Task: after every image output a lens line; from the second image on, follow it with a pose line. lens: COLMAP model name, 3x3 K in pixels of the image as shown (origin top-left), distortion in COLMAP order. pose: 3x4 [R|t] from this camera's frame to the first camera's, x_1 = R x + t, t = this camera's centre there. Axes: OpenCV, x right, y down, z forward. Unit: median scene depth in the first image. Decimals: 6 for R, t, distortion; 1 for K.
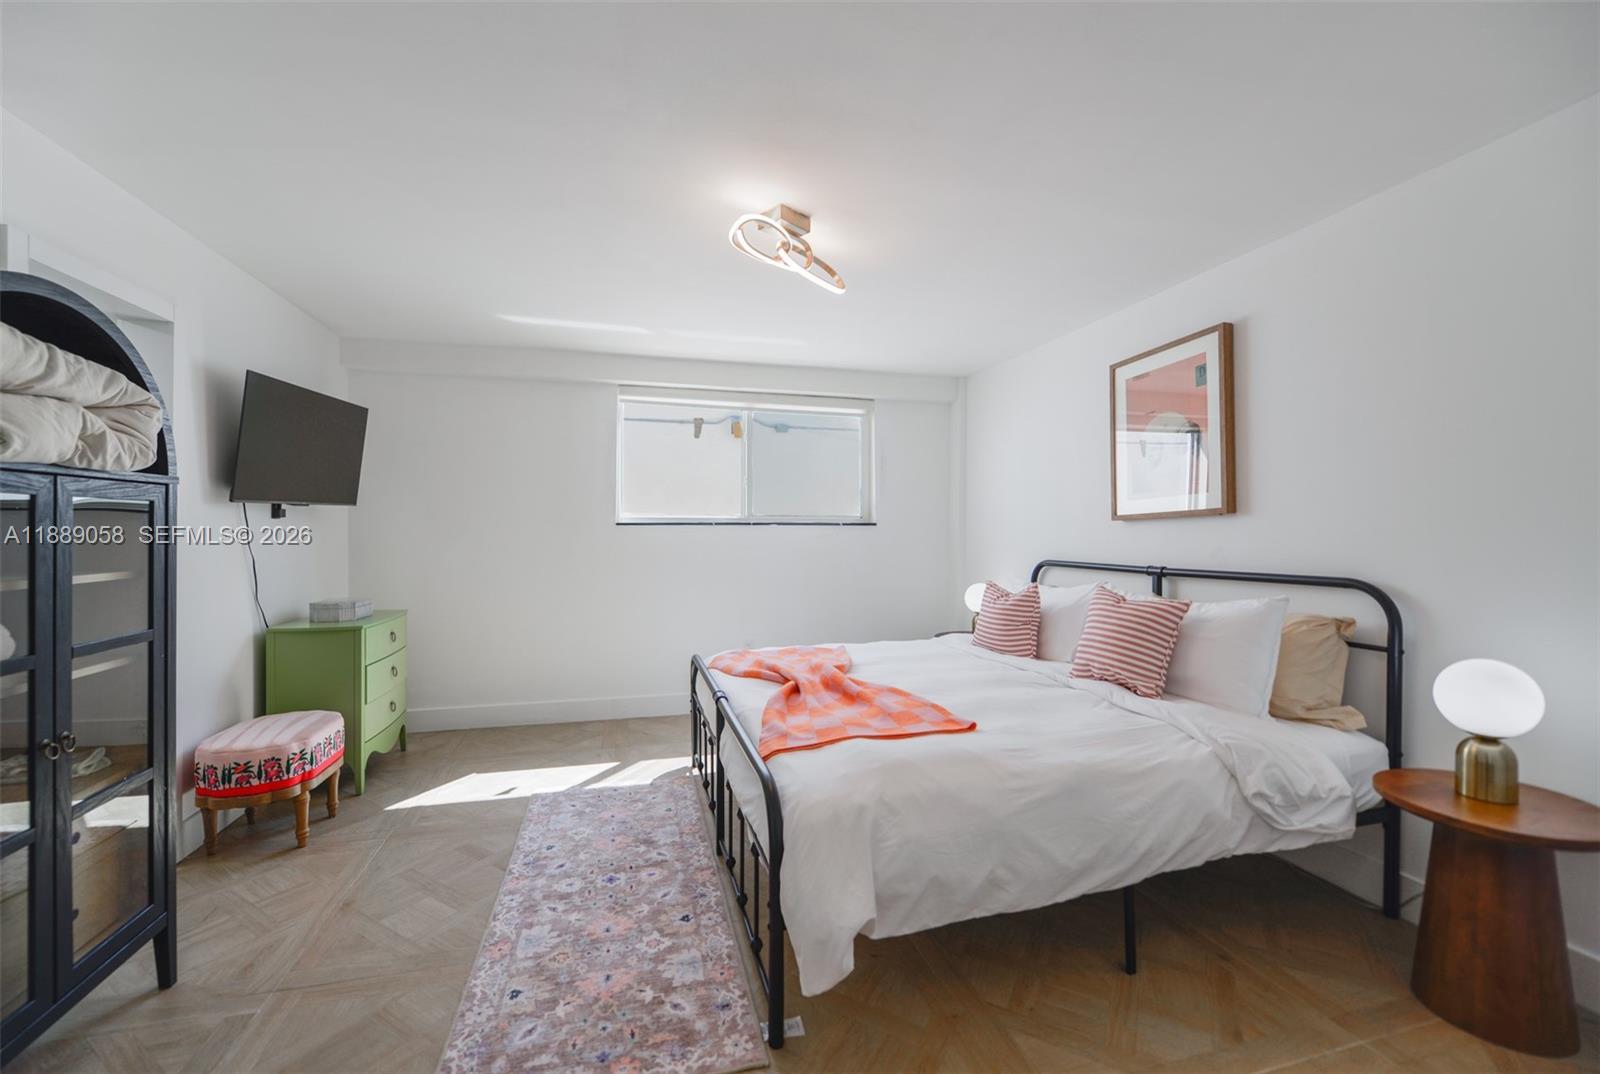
lens RADIAL K [[634.2, 0, 792.2], [0, 634.2, 536.9], [0, 0, 1]] dist [-0.000278, 0.000092]
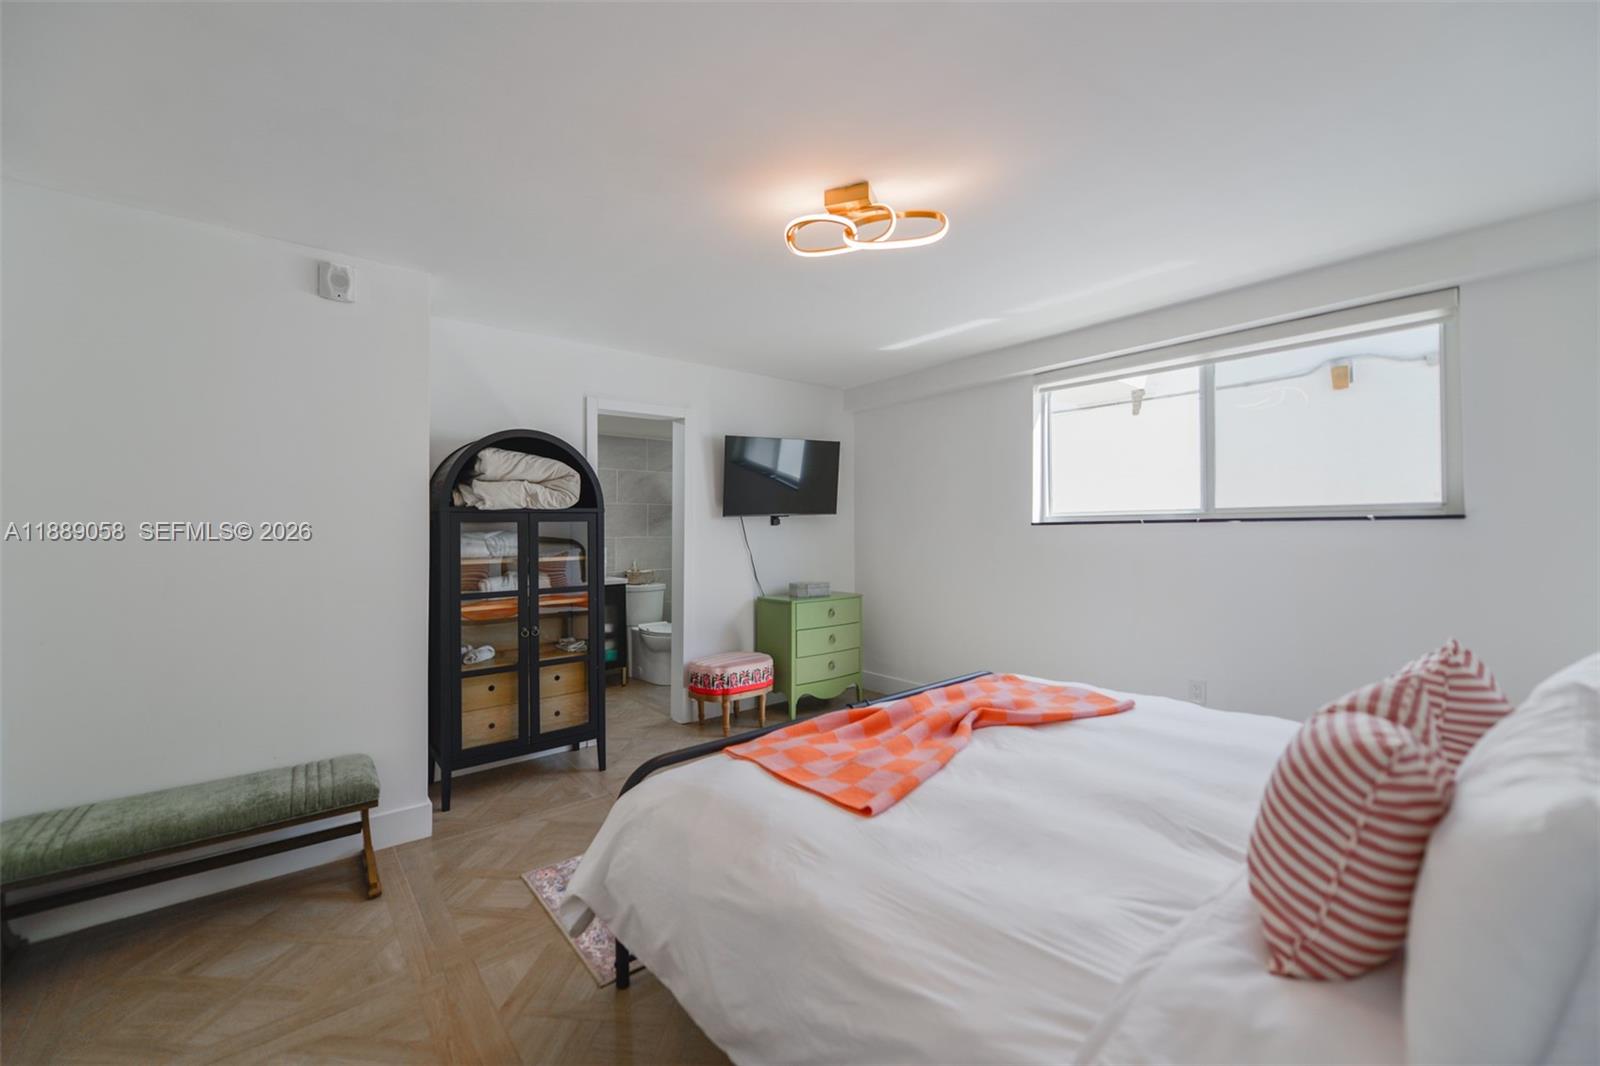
lens RADIAL K [[631.0, 0, 791.2], [0, 631.0, 526.5], [0, 0, 1]] dist [0.000124, -0.000329]
pose [[0.421252, -0.010593, -0.906882, 0.653783], [0.000790, 0.999936, -0.011313, -0.010356], [0.906943, 0.004049, 0.421233, 0.450990]]
